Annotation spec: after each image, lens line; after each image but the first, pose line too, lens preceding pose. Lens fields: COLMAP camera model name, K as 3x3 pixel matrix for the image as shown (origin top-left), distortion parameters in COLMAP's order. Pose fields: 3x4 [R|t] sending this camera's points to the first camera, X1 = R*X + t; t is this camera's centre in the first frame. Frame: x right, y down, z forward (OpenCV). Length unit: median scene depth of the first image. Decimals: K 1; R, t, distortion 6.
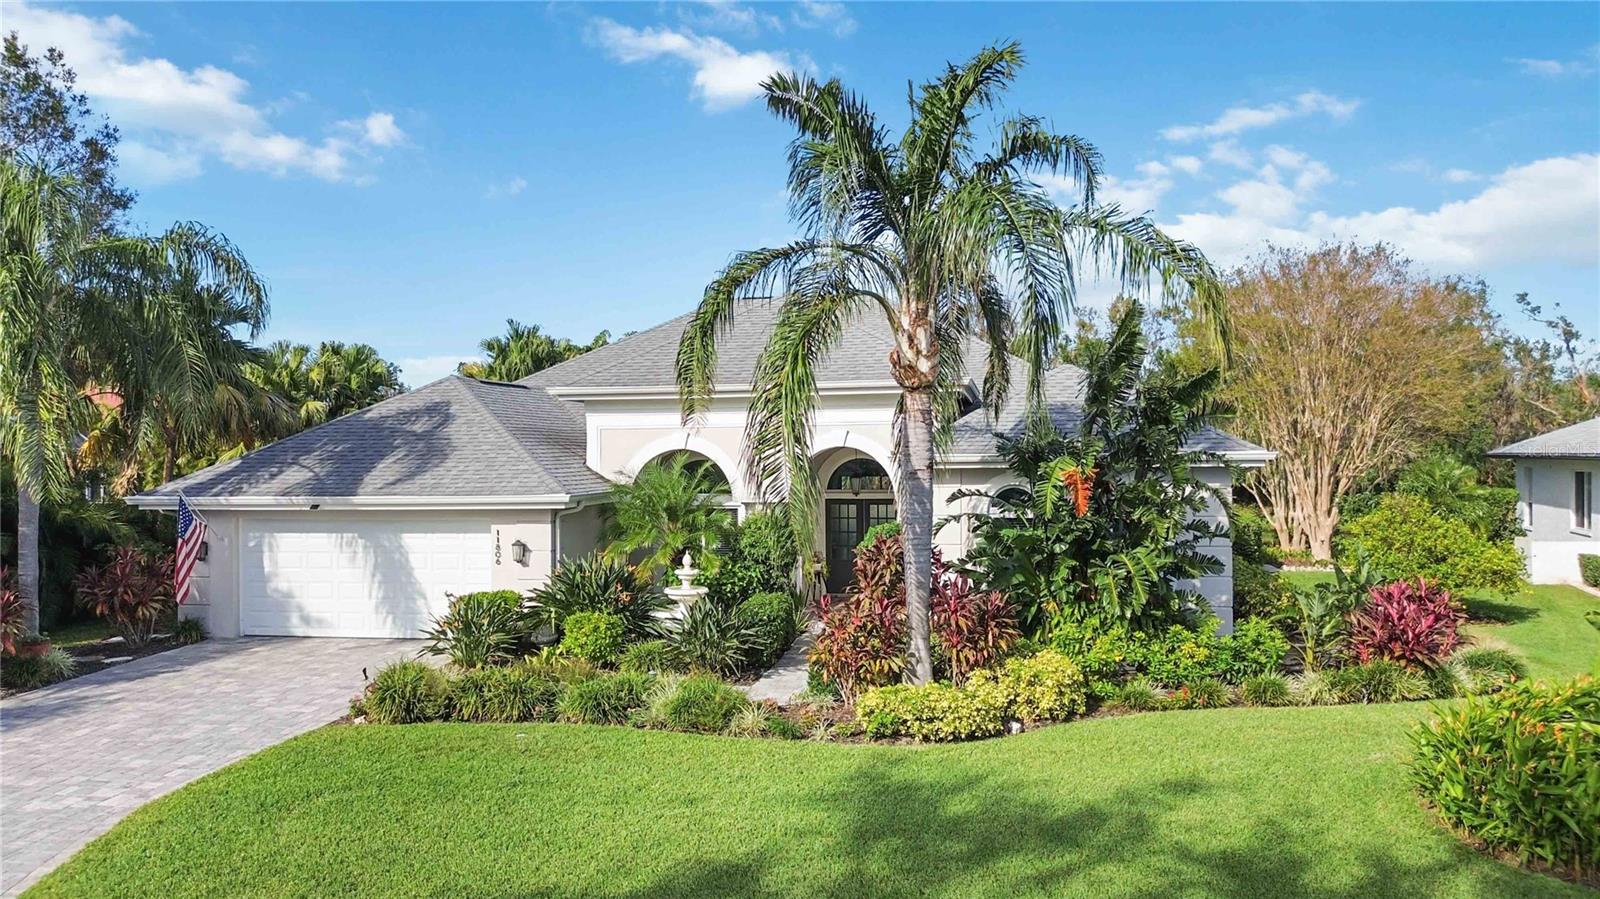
lens RADIAL K [[1166.5, 0, 800.0], [0, 1166.5, 449.5], [0, 0, 1]] dist [0.055003, -0.098379]
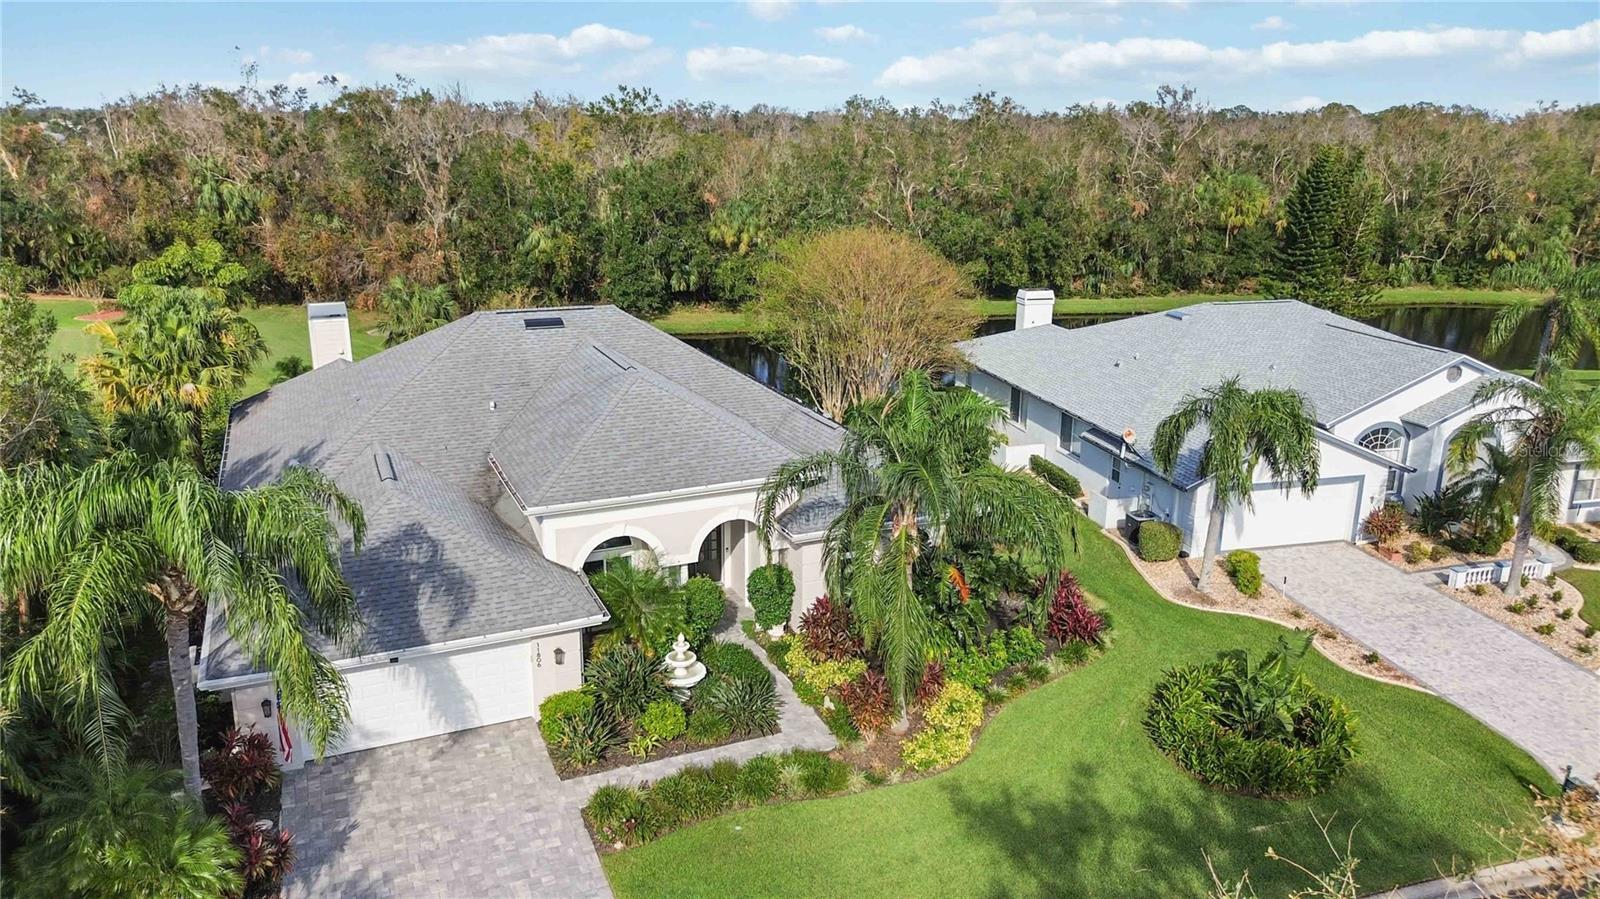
lens RADIAL K [[1185.0, 0, 783.1], [0, 1185.0, 453.5], [0, 0, 1]] dist [0.059339, -0.053369]
pose [[0.832156, -0.142705, 0.535865, -0.708650], [-0.013073, 0.961004, 0.276225, -0.504458], [-0.554388, -0.236868, 0.797839, -0.167952]]
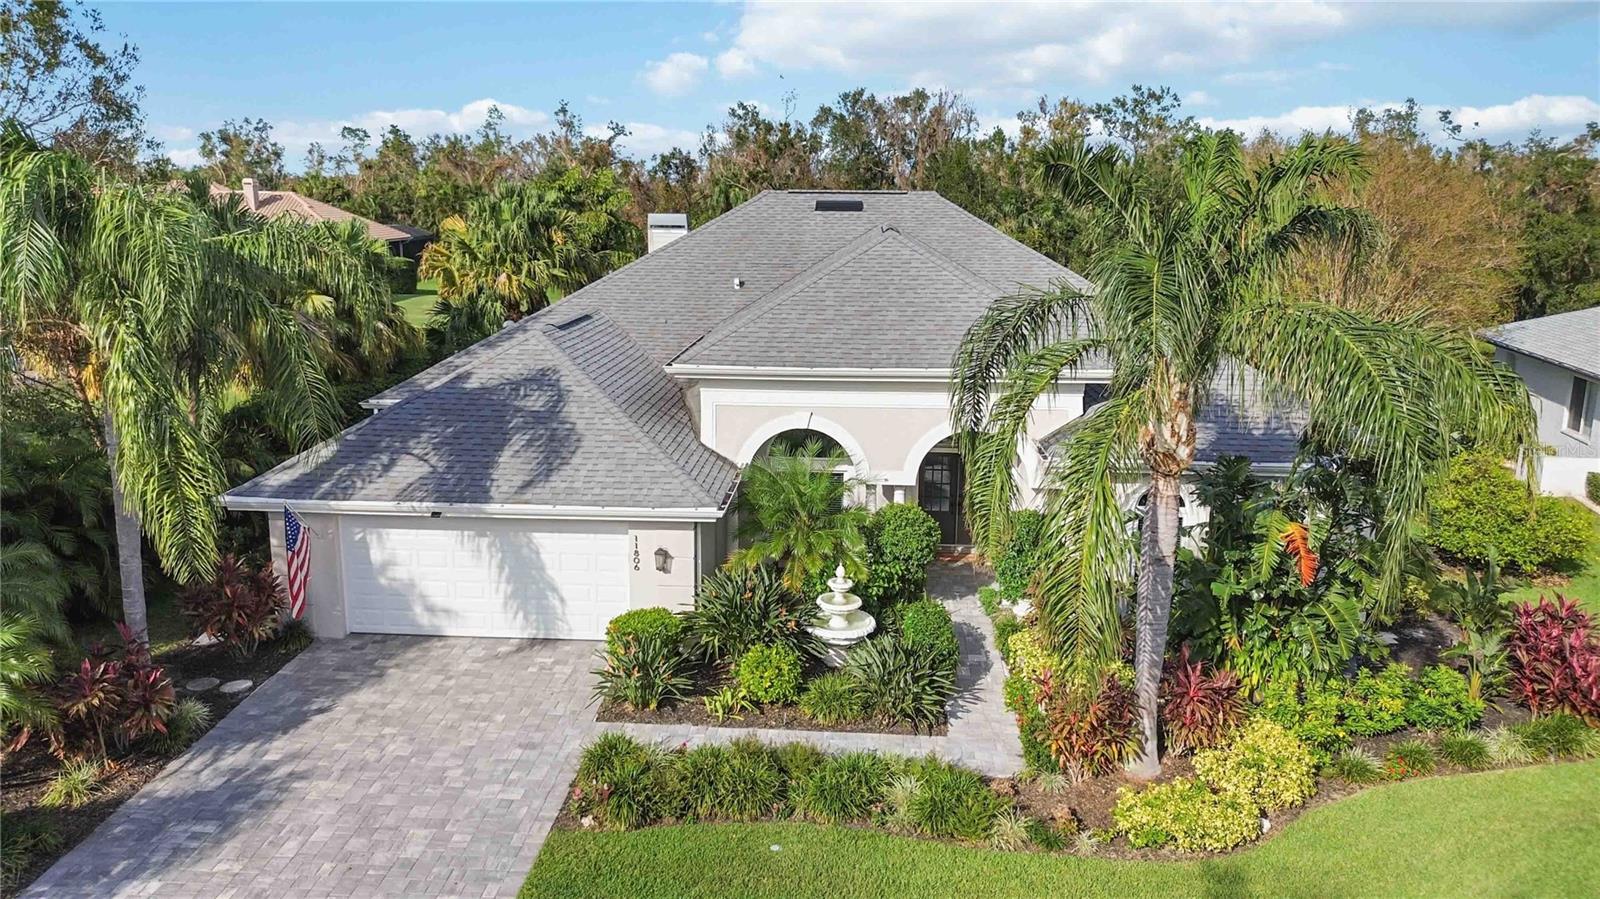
lens RADIAL K [[1131.0, 0, 800.0], [0, 1131.0, 449.5], [0, 0, 1]] dist [0.073103, -0.080499]
pose [[0.995107, -0.003259, 0.098752, -0.214272], [-0.016877, 0.979160, 0.202387, -0.187698], [-0.097353, -0.203063, 0.974314, 0.100003]]
